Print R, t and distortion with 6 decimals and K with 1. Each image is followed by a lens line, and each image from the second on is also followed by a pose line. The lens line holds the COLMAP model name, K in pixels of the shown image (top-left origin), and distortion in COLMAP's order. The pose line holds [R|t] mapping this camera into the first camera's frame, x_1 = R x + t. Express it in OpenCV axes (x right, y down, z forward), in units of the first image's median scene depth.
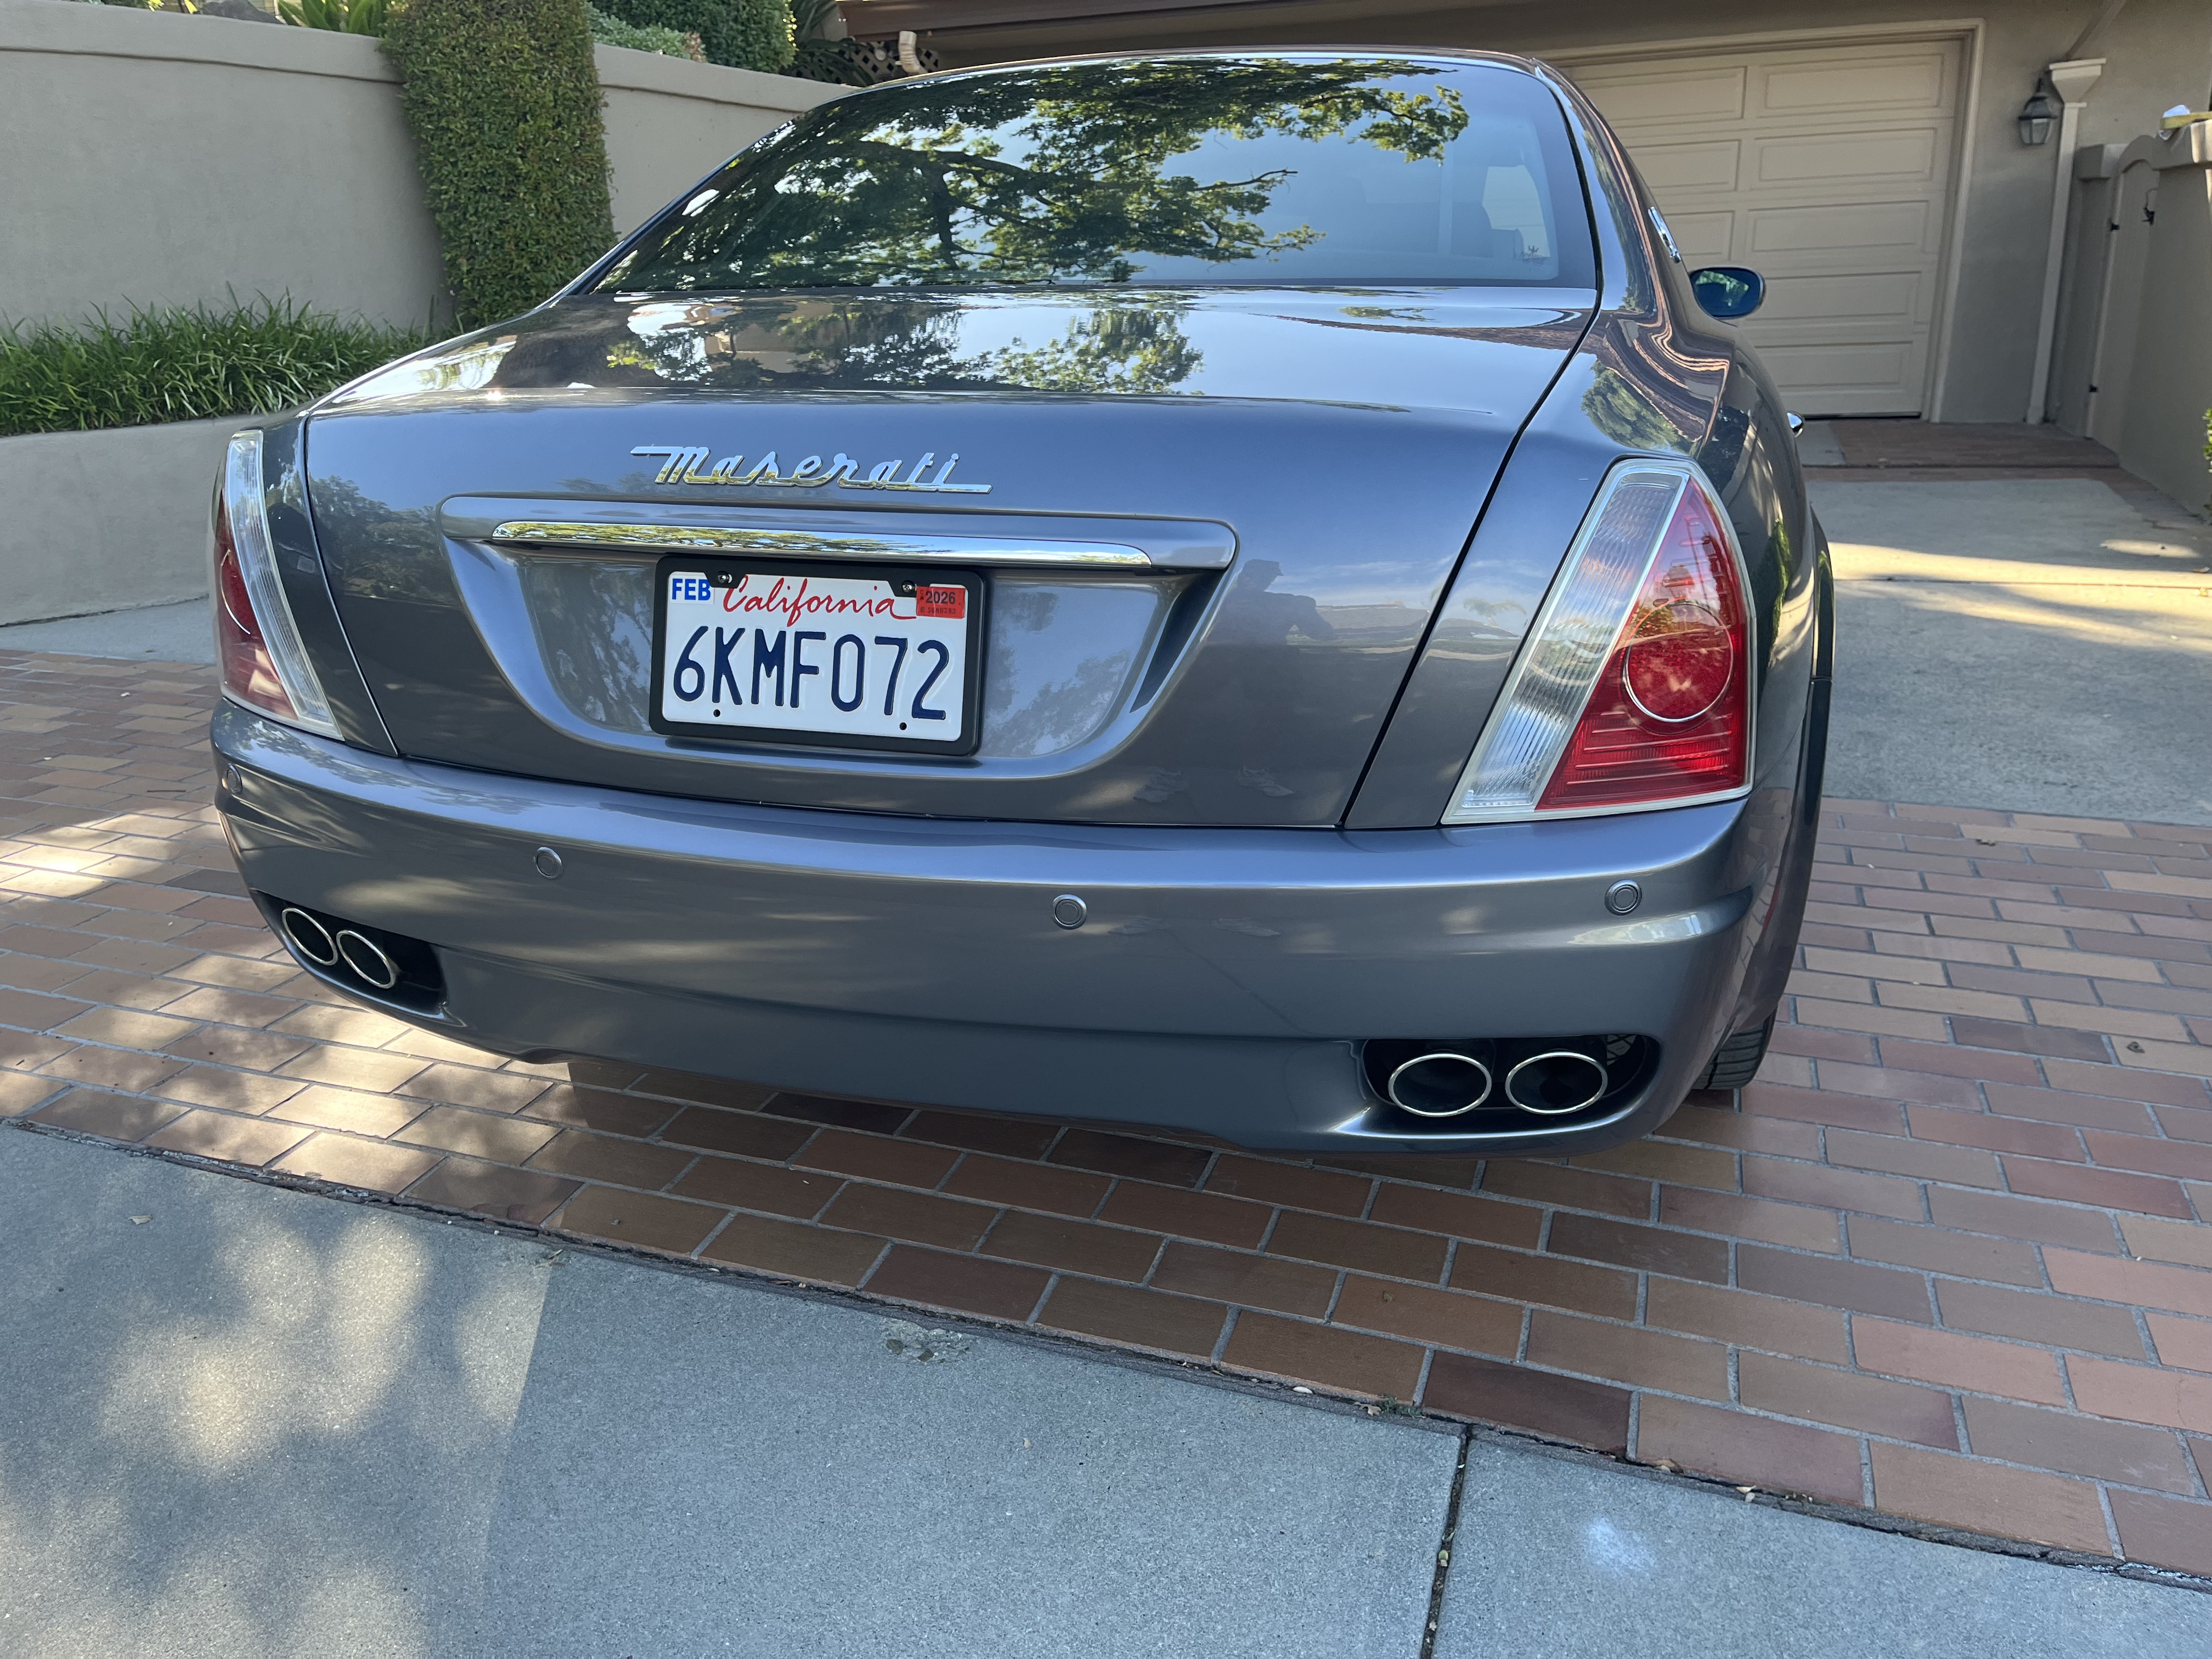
lens RADIAL K [[1692.4, 0, 1111.2], [0, 1692.4, 830.0], [0, 0, 1]] dist [0.025625, -0.030587]
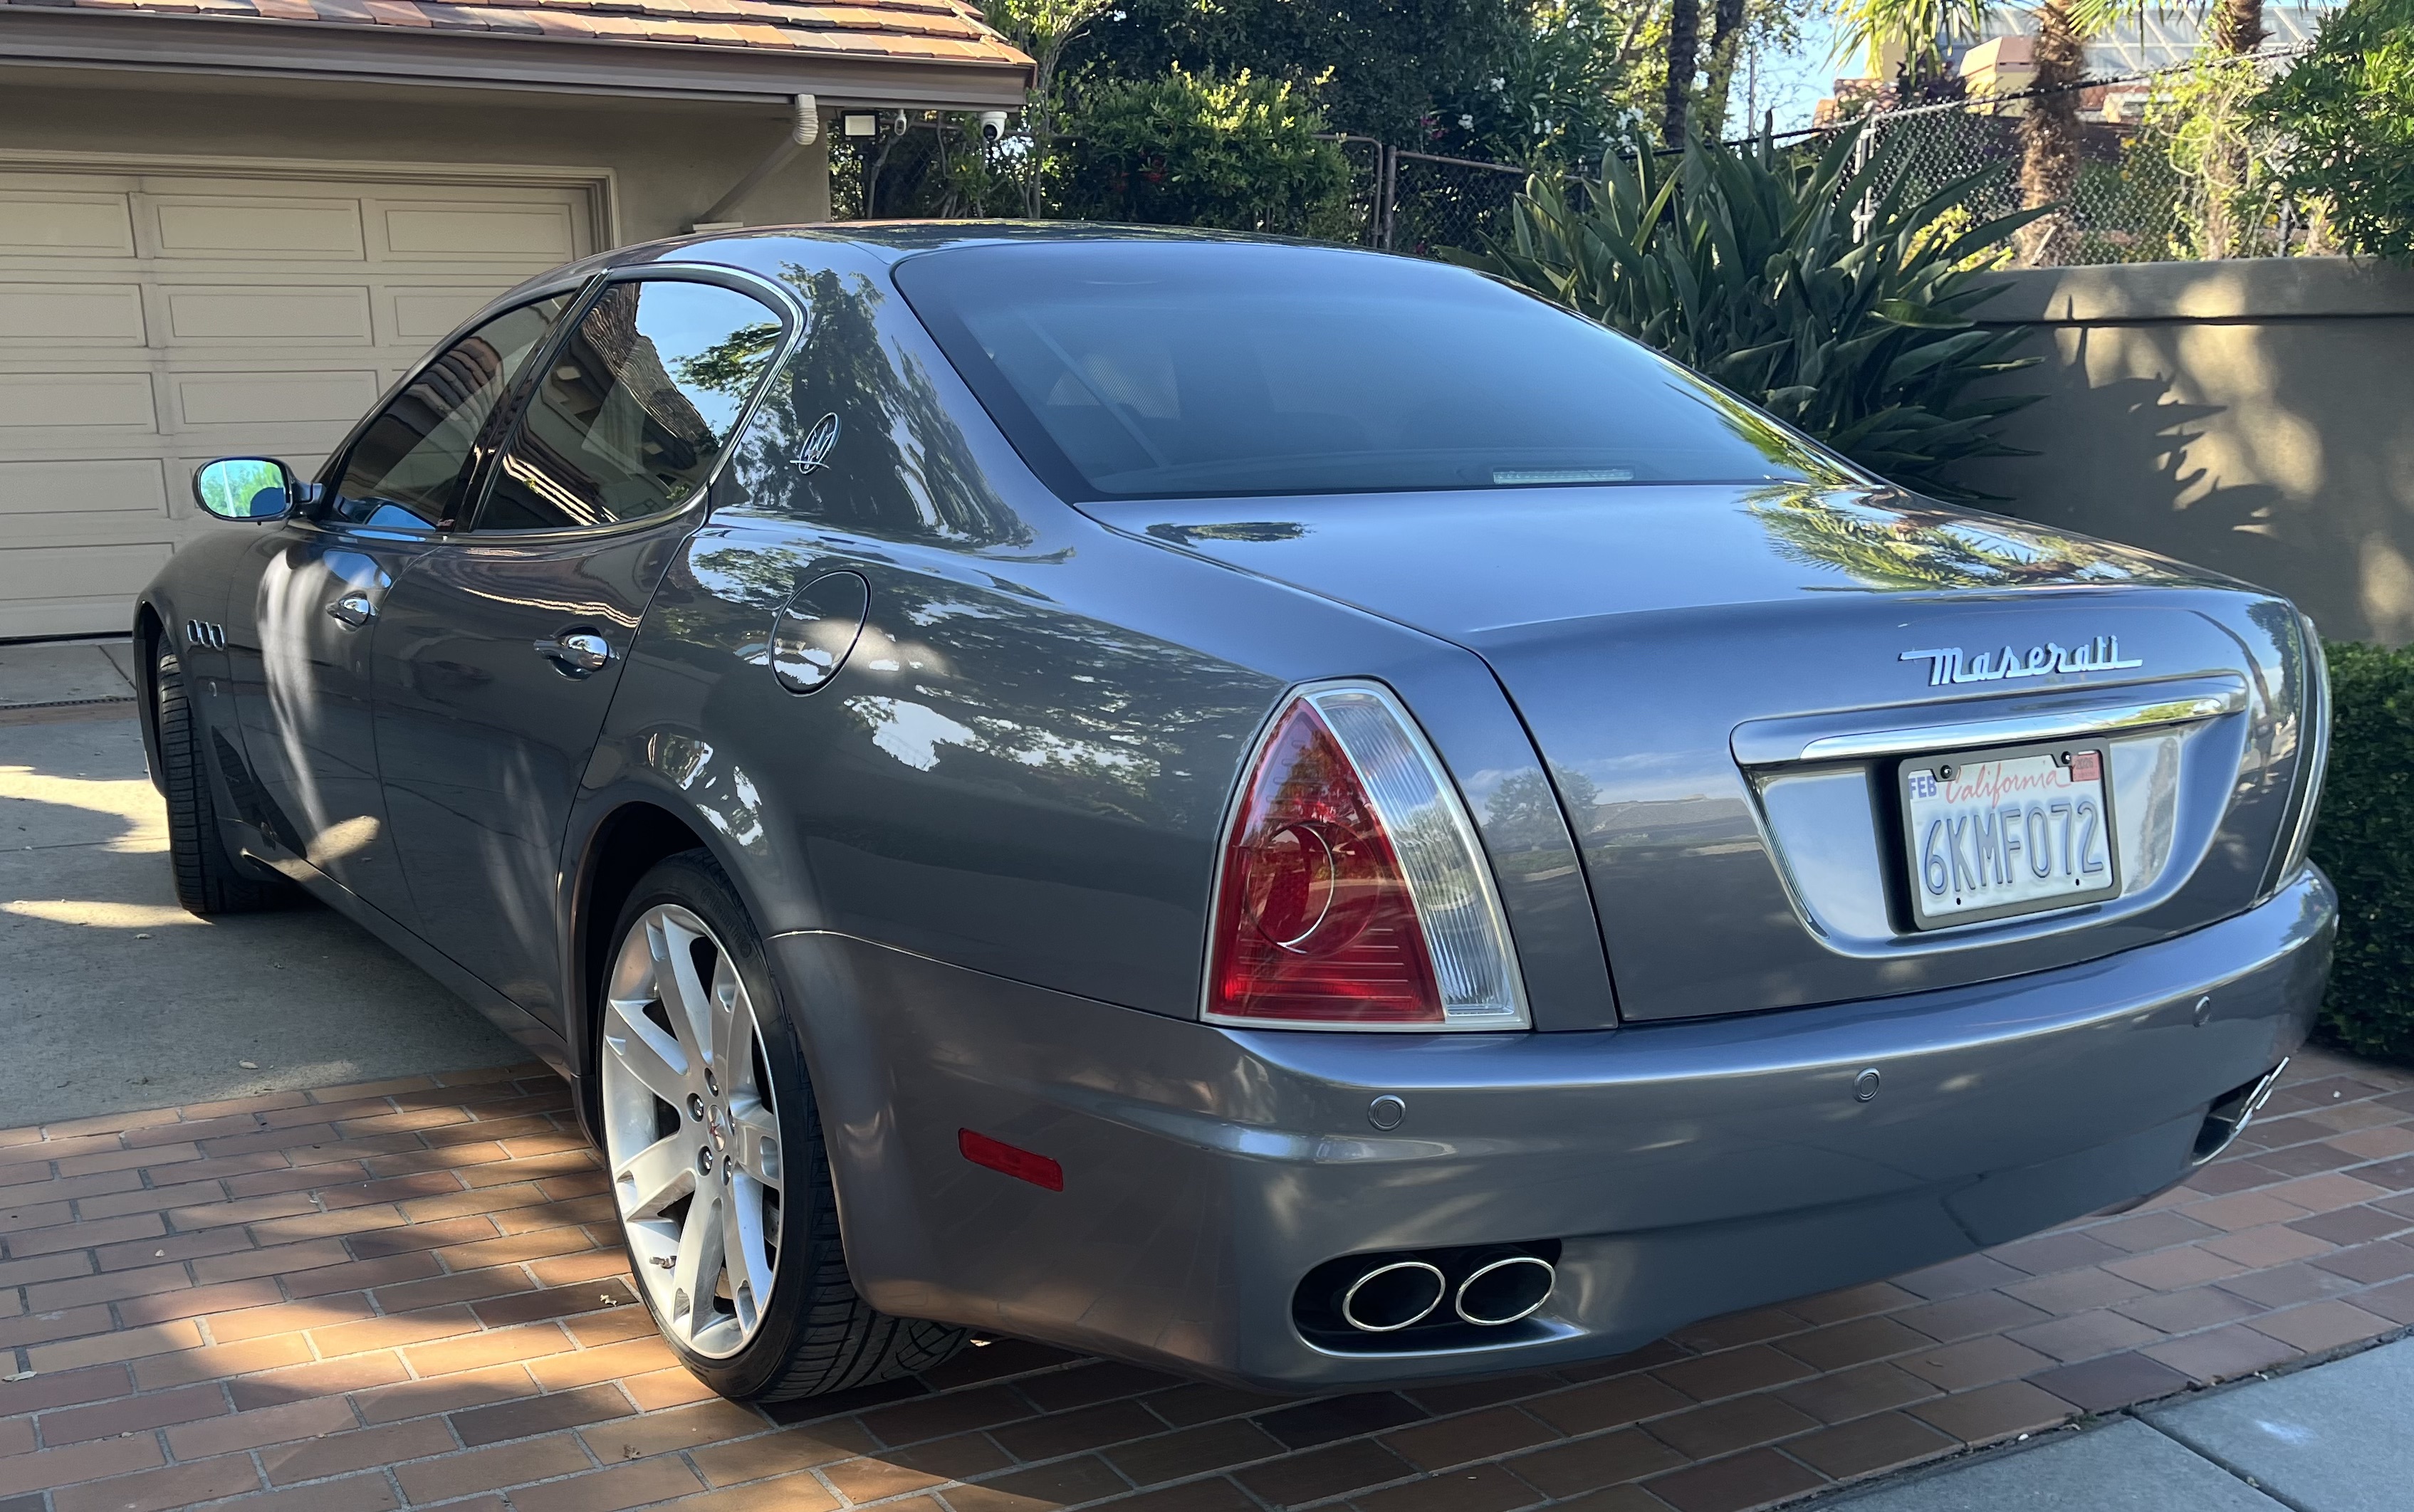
lens RADIAL K [[2194.1, 0, 977.7], [0, 2194.1, 1054.3], [0, 0, 1]] dist [0.010500, 0.000000]
pose [[0.692537, -0.194695, 0.694612, -1.592031], [0.223507, 0.973419, 0.050003, -0.178587], [-0.685884, 0.120621, 0.717644, 0.457715]]
